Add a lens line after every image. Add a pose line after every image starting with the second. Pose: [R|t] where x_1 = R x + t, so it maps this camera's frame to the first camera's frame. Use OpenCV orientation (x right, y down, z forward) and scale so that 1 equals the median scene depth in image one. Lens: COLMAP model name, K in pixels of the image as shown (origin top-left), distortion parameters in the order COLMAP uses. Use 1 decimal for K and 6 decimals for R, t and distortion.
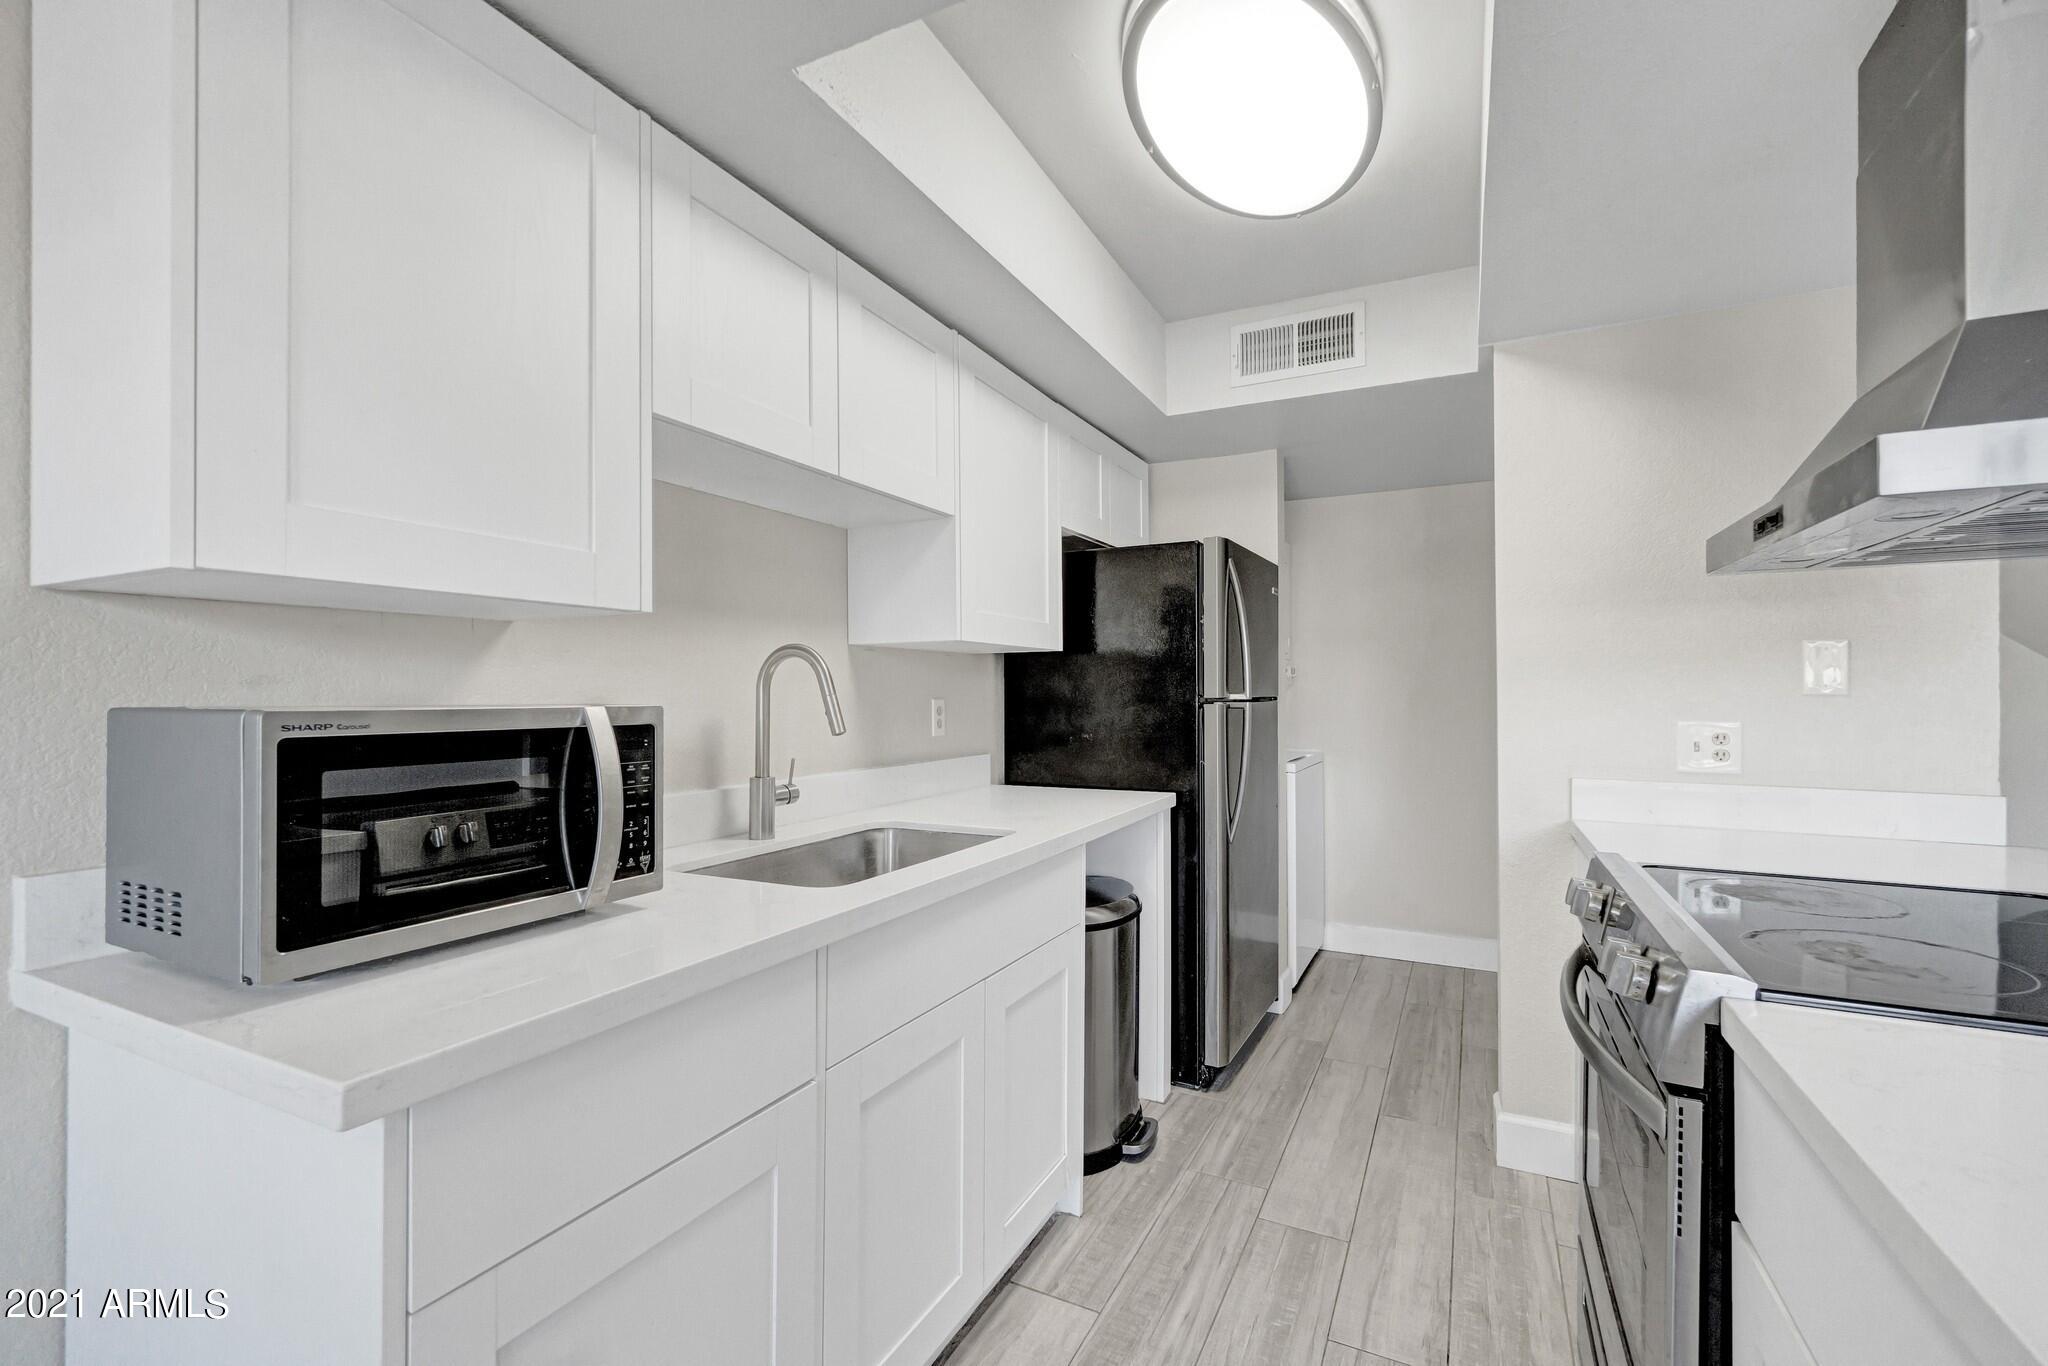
lens RADIAL K [[935.2, 0, 1018.4], [0, 935.2, 689.8], [0, 0, 1]] dist [0.002738, 0.000259]
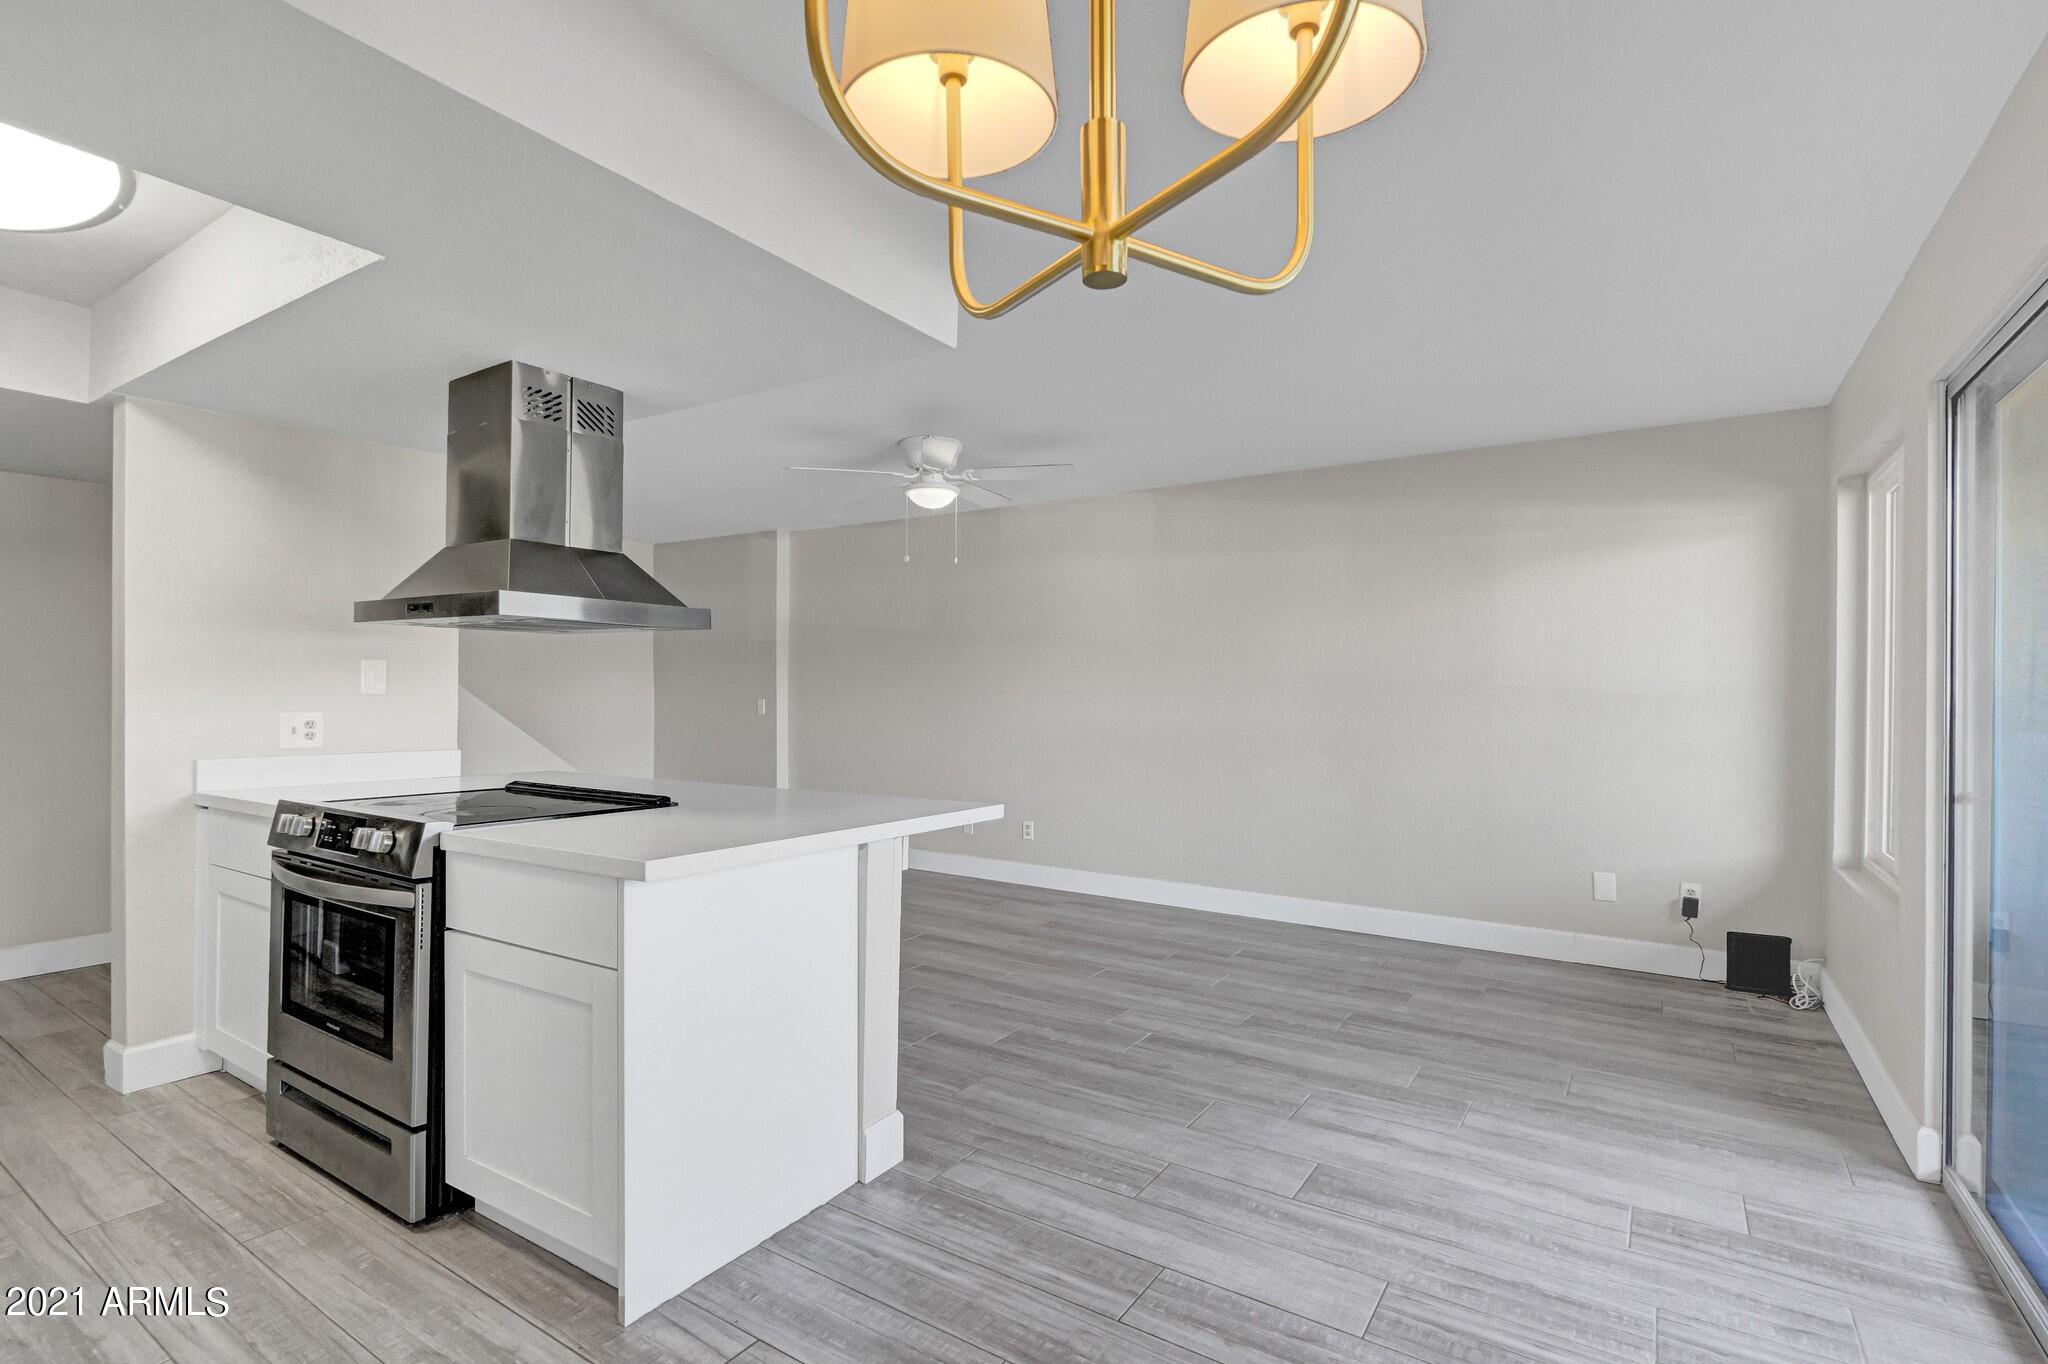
lens RADIAL K [[935.2, 0, 1018.4], [0, 935.2, 688.8], [0, 0, 1]] dist [0.002738, 0.000259]
pose [[0.115987, 0.007151, 0.993225, -0.603186], [-0.007085, 0.999955, -0.006372, -0.002188], [-0.993225, -0.006298, 0.116033, -0.283702]]
